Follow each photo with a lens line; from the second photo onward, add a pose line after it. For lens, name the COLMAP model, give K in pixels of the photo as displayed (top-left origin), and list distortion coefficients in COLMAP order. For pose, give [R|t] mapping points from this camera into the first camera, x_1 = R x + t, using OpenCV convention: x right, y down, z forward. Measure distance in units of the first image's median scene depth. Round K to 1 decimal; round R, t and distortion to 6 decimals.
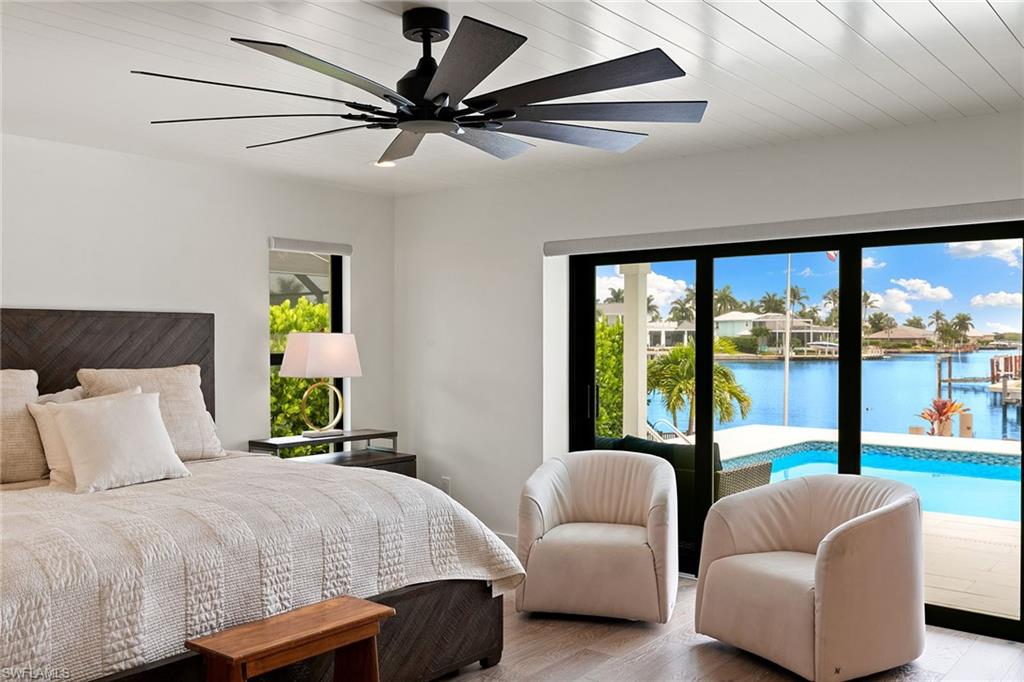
lens RADIAL K [[877.9, 0, 509.4], [0, 877.9, 353.0], [0, 0, 1]] dist [-0.010366, 0.001163]
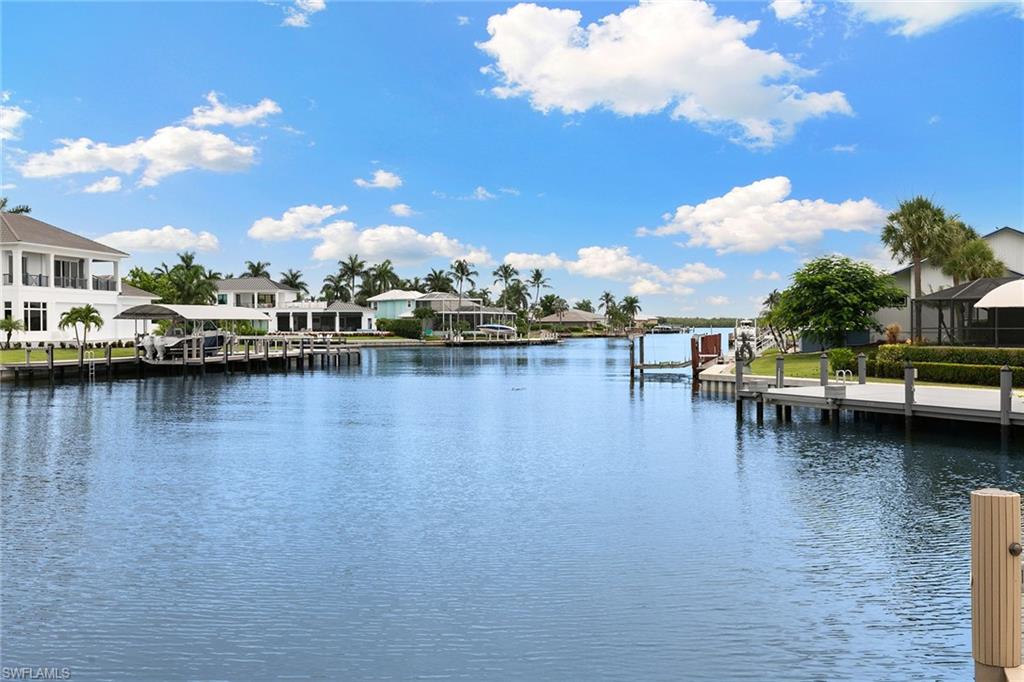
lens RADIAL K [[963.5, 0, 512.0], [0, 963.5, 341.0], [0, 0, 1]] dist [-0.006156, -0.000645]
pose [[0.935161, -0.010731, 0.354060, 0.378675], [0.010900, 0.999939, 0.001517, 0.027361], [-0.354055, 0.002440, 0.935222, 1.056756]]
